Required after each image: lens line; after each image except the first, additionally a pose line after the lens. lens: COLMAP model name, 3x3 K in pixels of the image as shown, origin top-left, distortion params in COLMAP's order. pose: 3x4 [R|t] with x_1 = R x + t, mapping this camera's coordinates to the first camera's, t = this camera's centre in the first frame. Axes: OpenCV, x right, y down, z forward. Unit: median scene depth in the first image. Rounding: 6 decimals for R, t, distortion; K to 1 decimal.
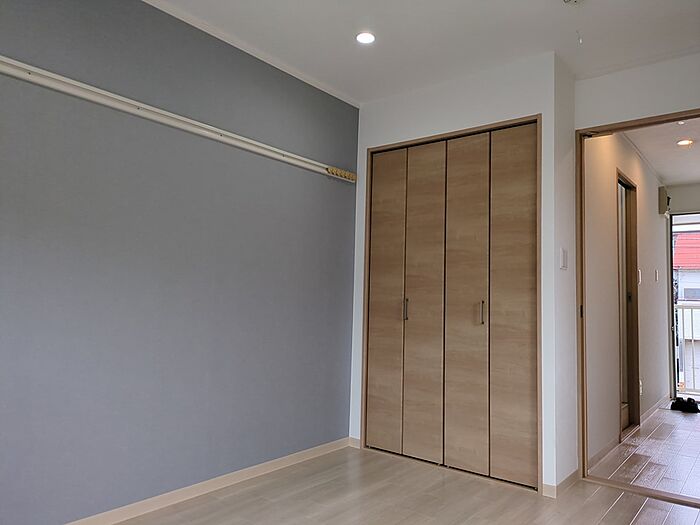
lens RADIAL K [[524.2, 0, 347.2], [0, 524.2, 265.4], [0, 0, 1]] dist [0.005467, 0.001270]
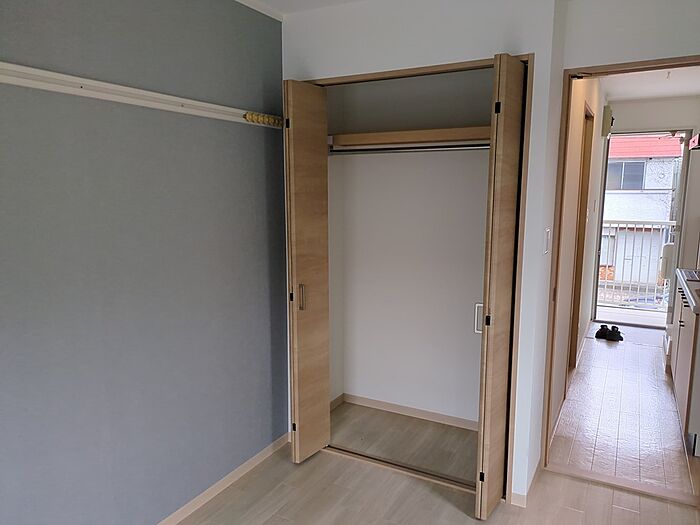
lens RADIAL K [[524.2, 0, 347.5], [0, 524.2, 267.0], [0, 0, 1]] dist [0.005467, 0.001270]
pose [[0.981814, -0.056737, 0.181169, -0.046510], [0.012623, 0.971696, 0.235896, -0.165470], [-0.189425, -0.229319, 0.954741, 0.249421]]
